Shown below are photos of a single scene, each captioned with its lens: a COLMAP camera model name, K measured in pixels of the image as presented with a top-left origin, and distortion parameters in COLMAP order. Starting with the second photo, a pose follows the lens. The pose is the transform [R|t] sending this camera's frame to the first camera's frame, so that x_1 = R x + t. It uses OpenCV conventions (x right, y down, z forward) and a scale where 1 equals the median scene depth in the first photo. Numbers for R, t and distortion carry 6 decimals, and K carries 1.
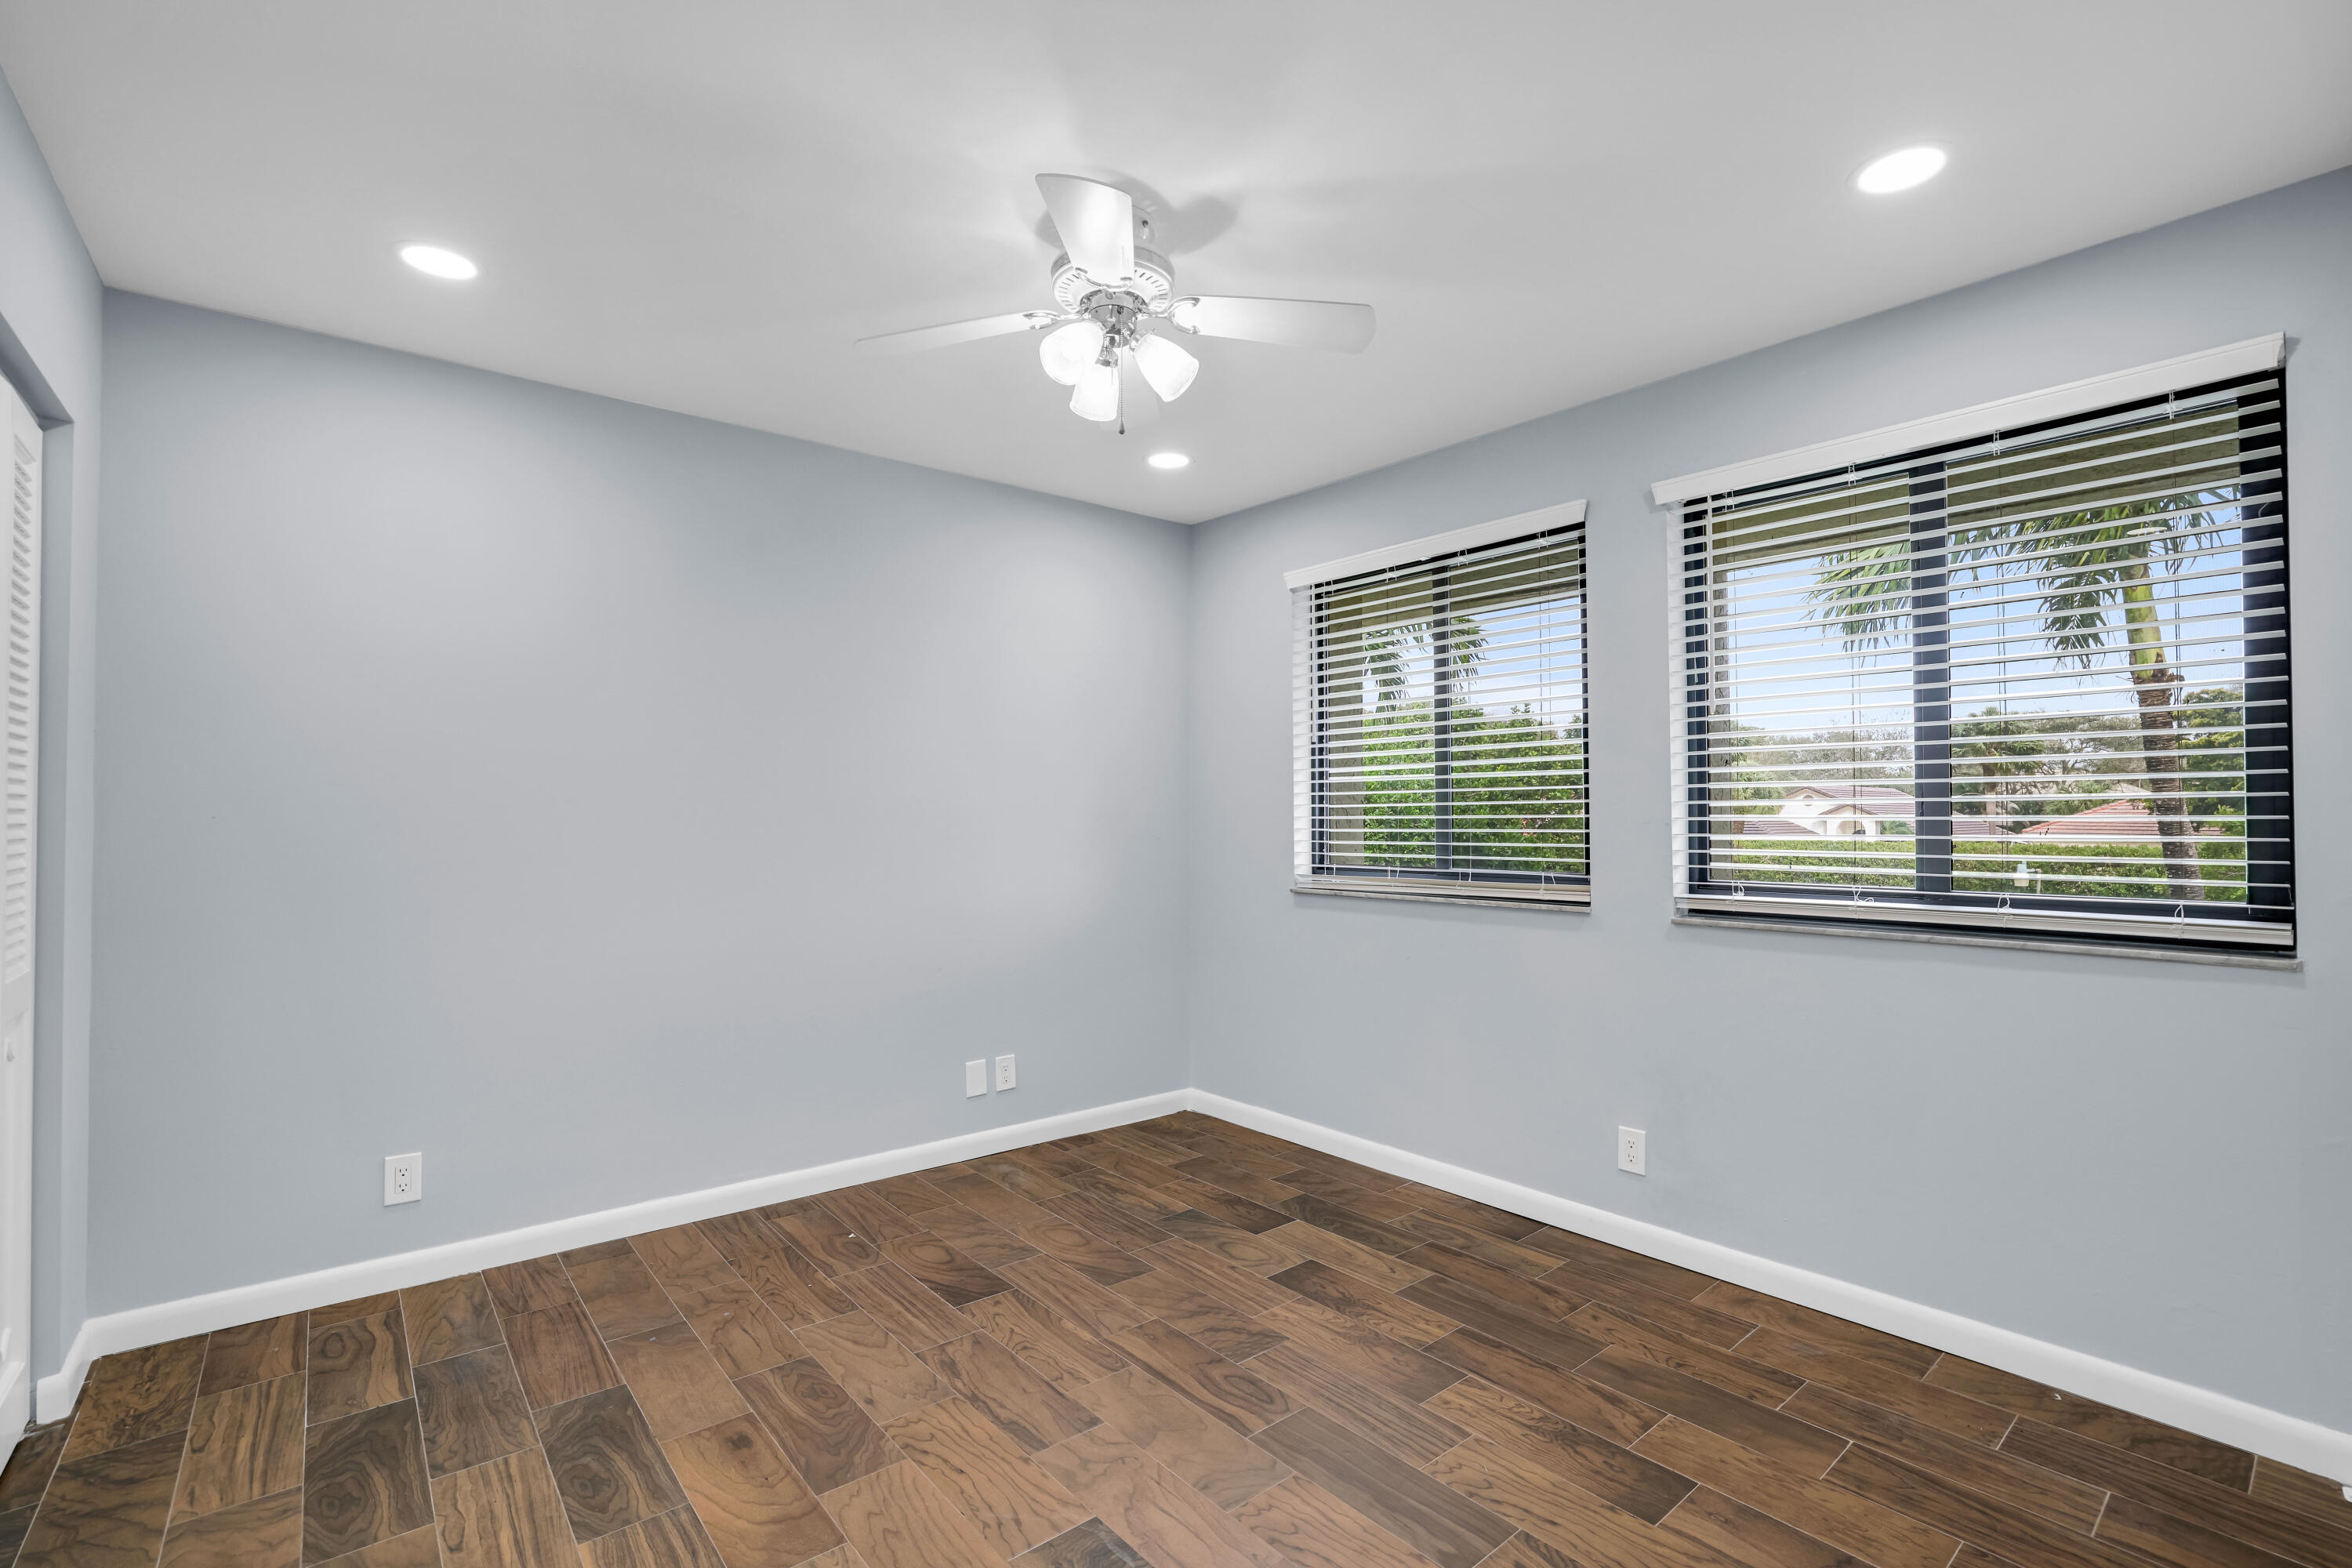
lens RADIAL K [[1054.3, 0, 1170.5], [0, 1054.3, 791.7], [0, 0, 1]] dist [-0.001449, 0.000660]
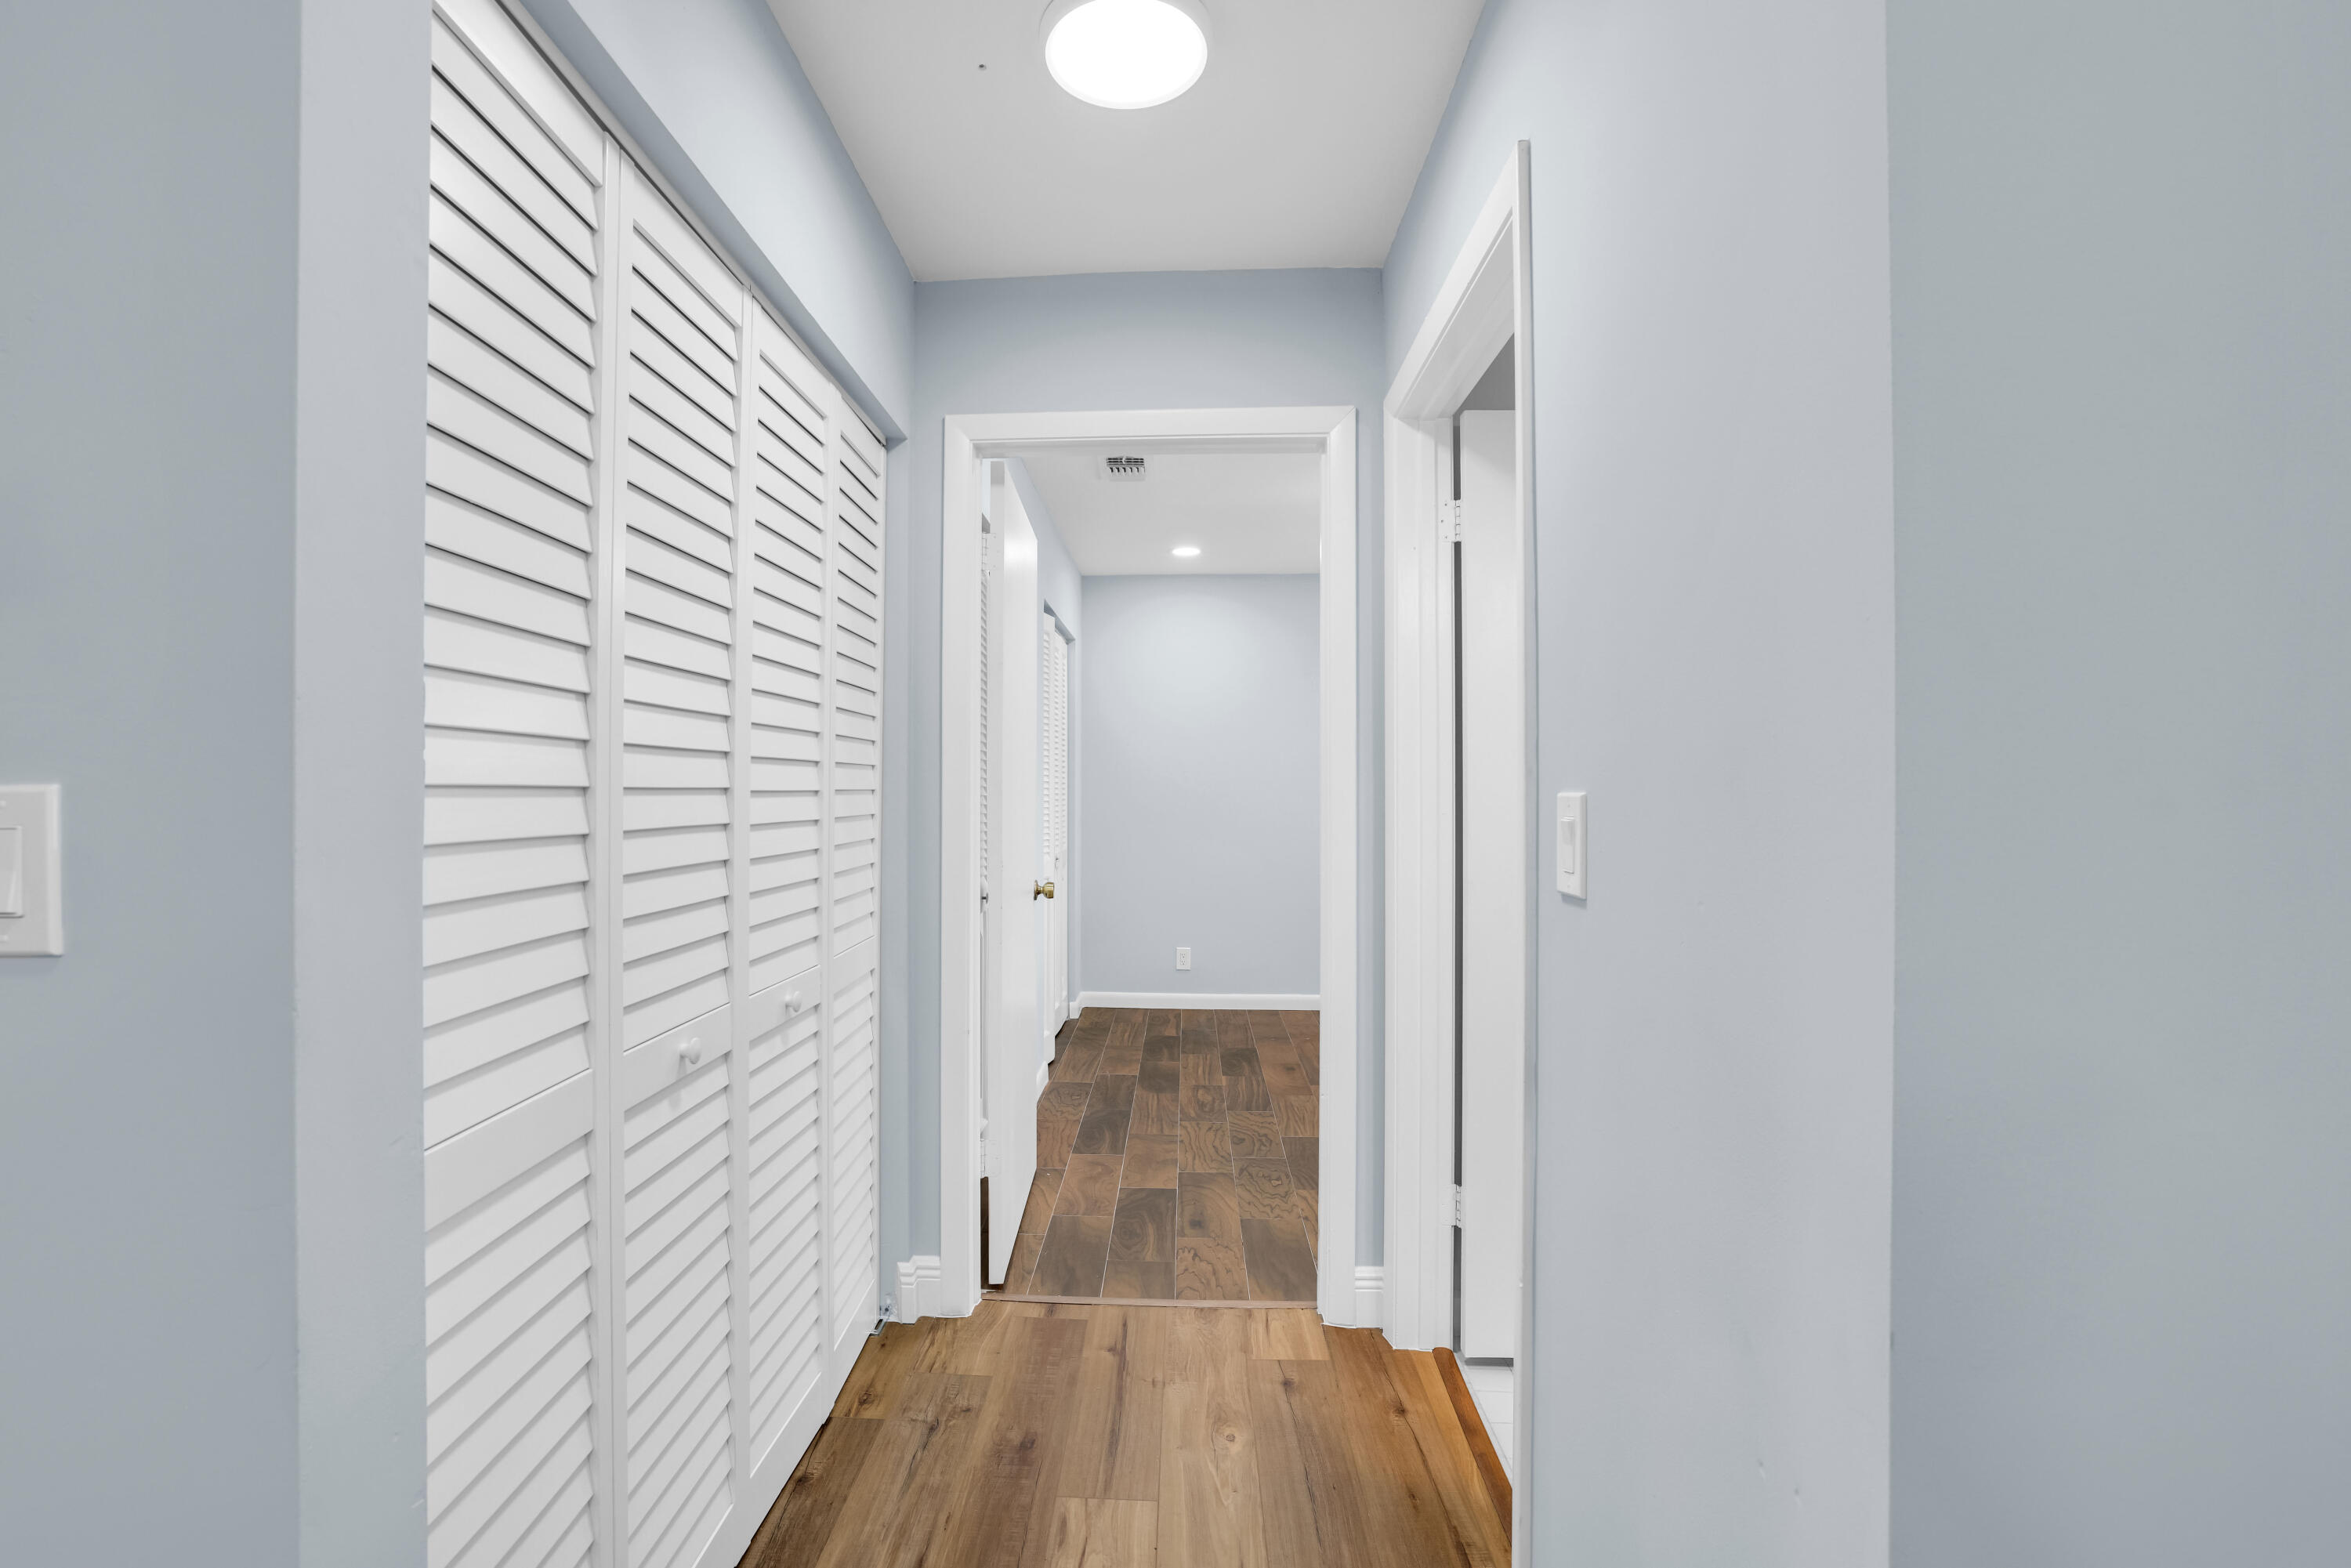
lens RADIAL K [[1053.8, 0, 1170.0], [0, 1053.8, 791.7], [0, 0, 1]] dist [-0.001449, 0.000660]
pose [[0.765840, 0.003067, -0.643024, 0.849300], [0.010001, 0.999811, 0.016680, -0.014626], [0.642954, -0.019205, 0.765664, -0.886530]]
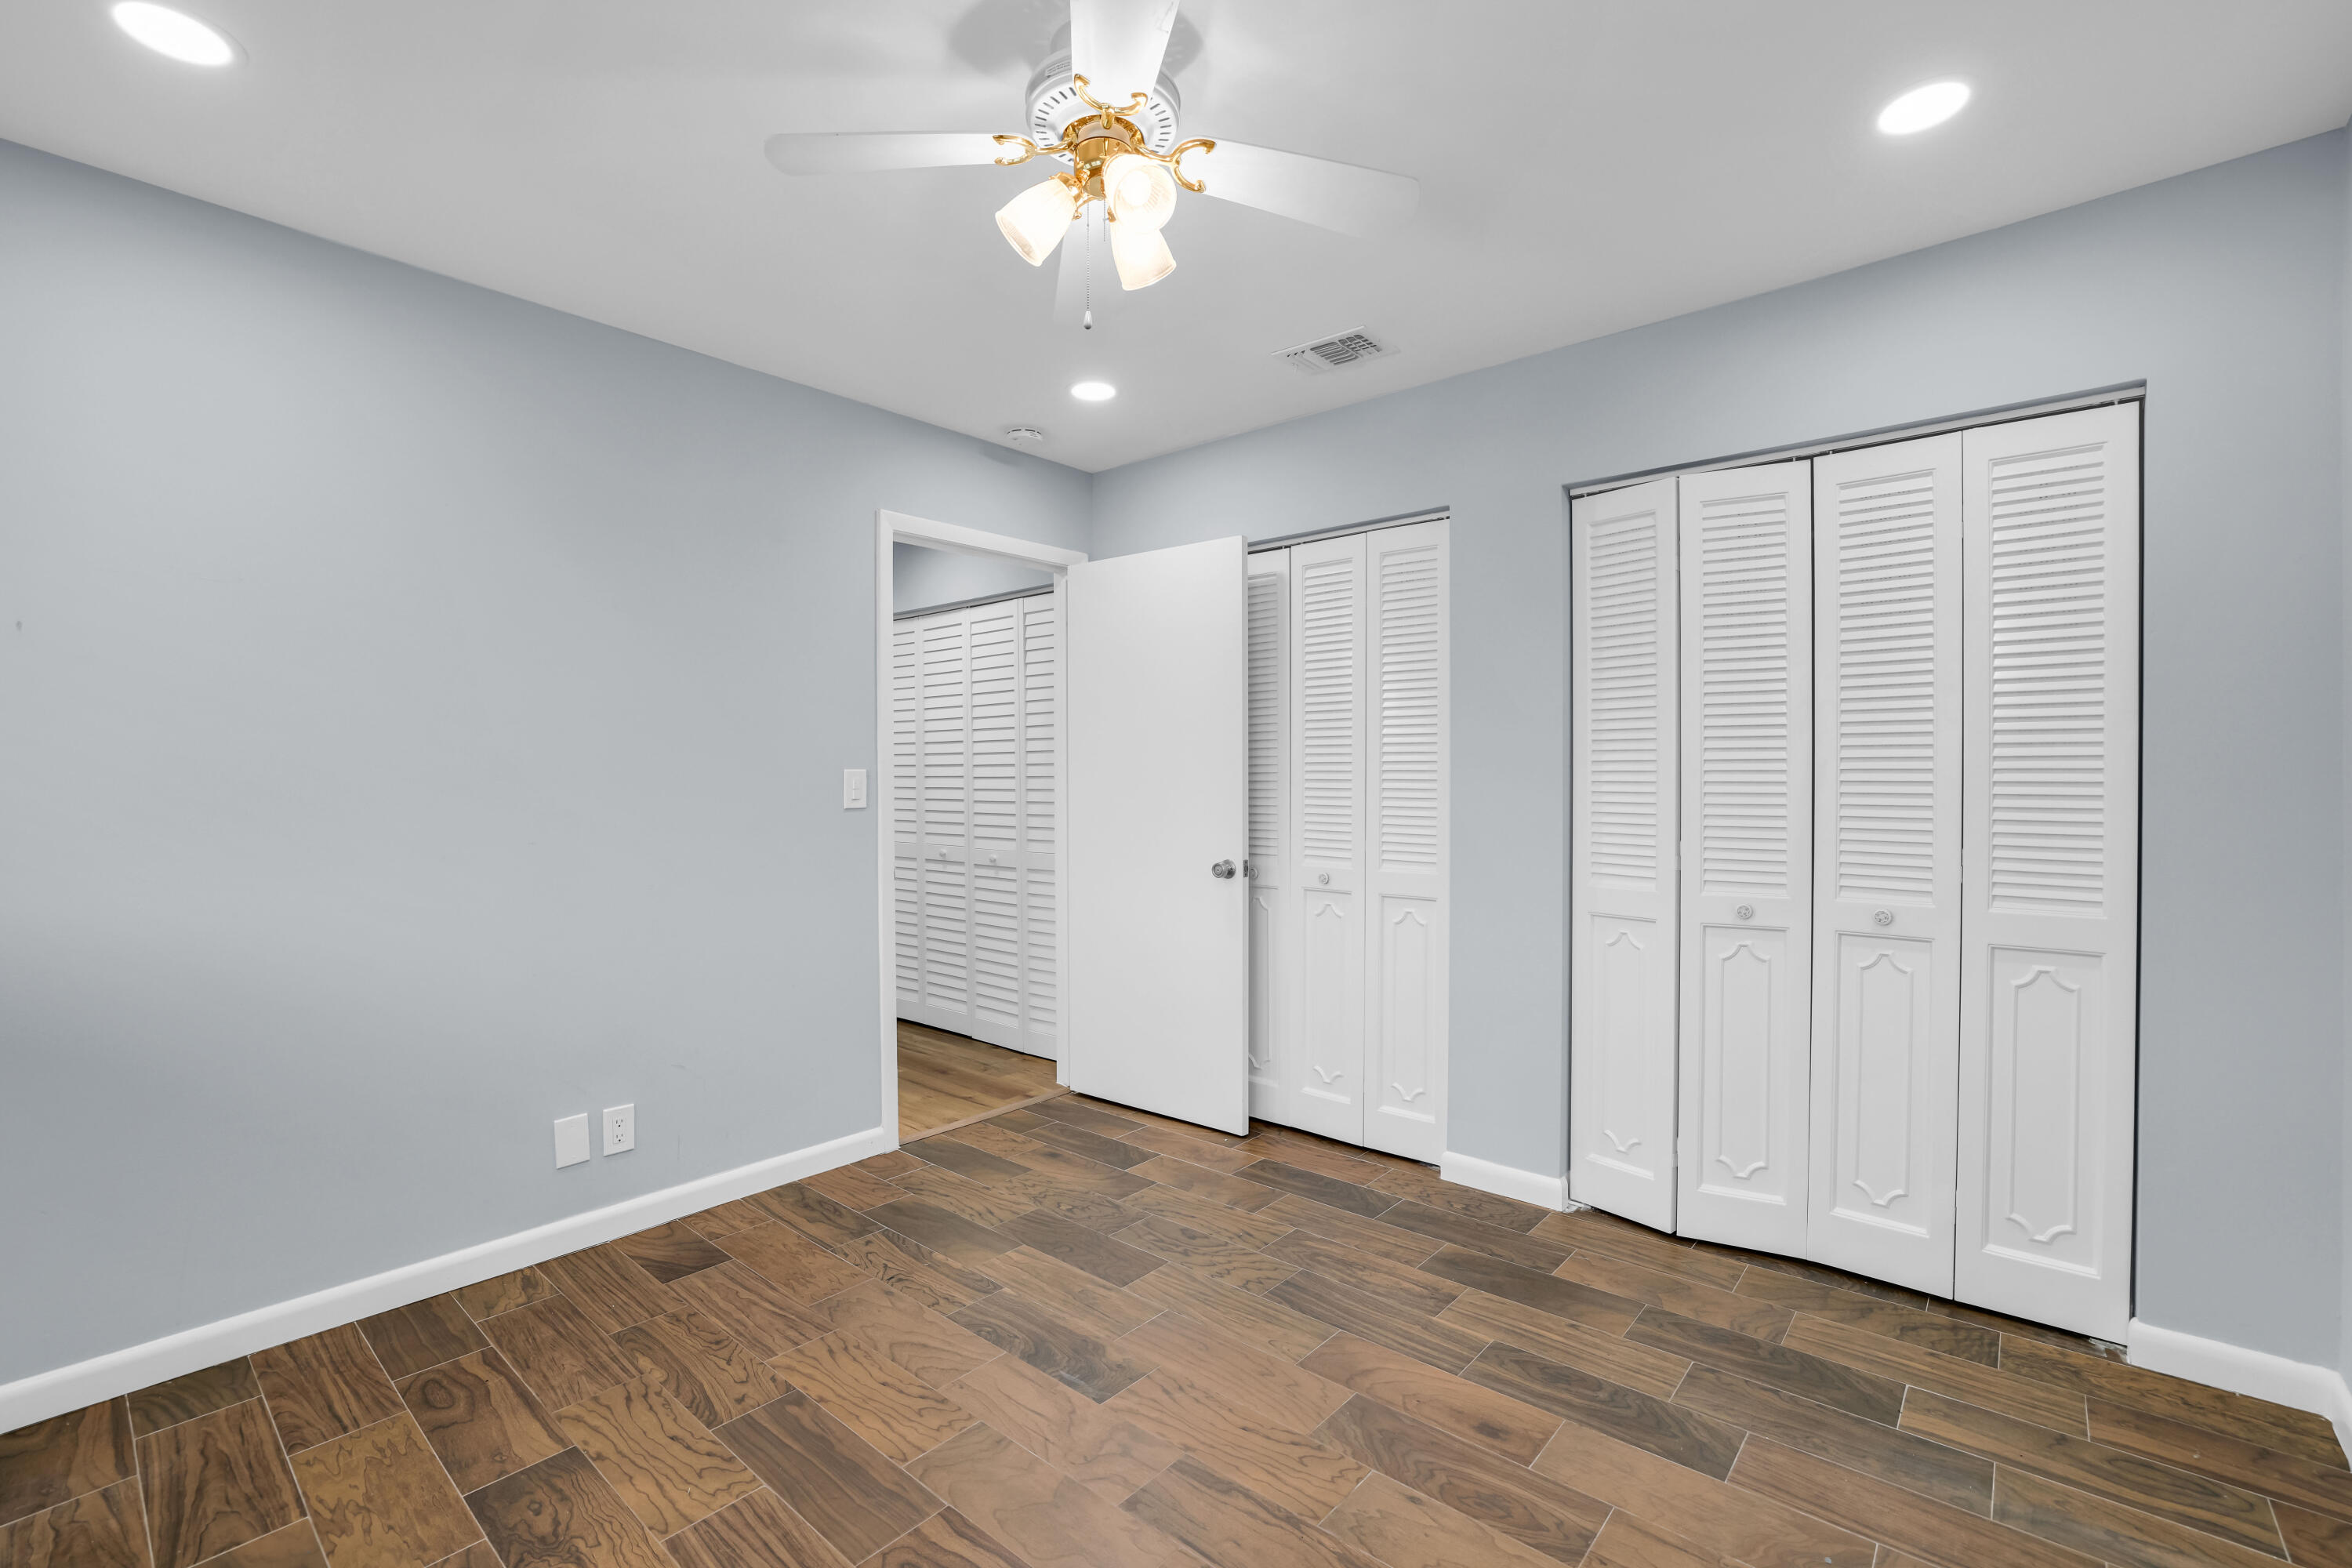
lens RADIAL K [[1054.3, 0, 1170.5], [0, 1054.3, 791.7], [0, 0, 1]] dist [-0.001449, 0.000660]
pose [[-0.987215, 0.006492, -0.159259, 0.026547], [0.008197, 0.999916, -0.010051, 0.045424], [0.159181, -0.011228, -0.987186, 1.924810]]
